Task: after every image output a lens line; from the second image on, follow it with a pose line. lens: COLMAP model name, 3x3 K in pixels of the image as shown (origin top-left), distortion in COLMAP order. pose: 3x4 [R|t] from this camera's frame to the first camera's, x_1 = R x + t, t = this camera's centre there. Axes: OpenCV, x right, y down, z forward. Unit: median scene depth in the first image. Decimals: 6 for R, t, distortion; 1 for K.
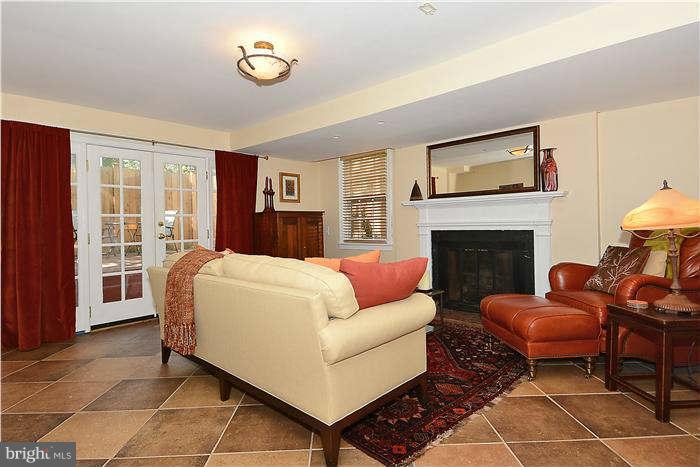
lens RADIAL K [[371.4, 0, 349.2], [0, 371.4, 220.6], [0, 0, 1]] dist [-0.000217, 0.000045]
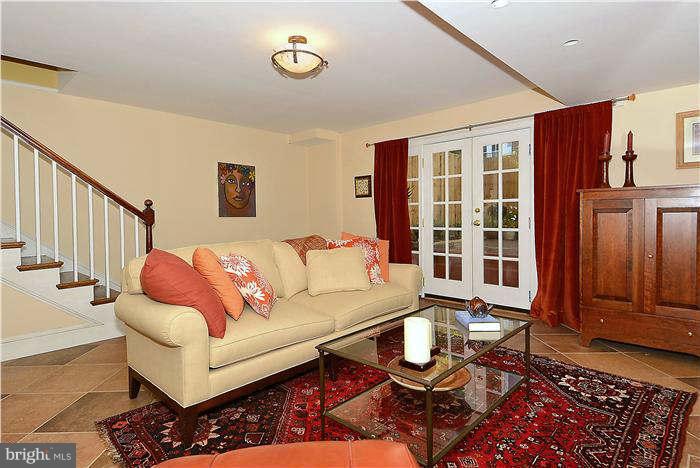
lens RADIAL K [[370.1, 0, 346.2], [0, 370.1, 225.5], [0, 0, 1]] dist [0.045369, -0.000134]
pose [[-0.016561, 0.039684, -0.999075, 0.503678], [0.005963, 0.999198, 0.039590, 0.007689], [0.999845, -0.005302, -0.016785, 0.717151]]
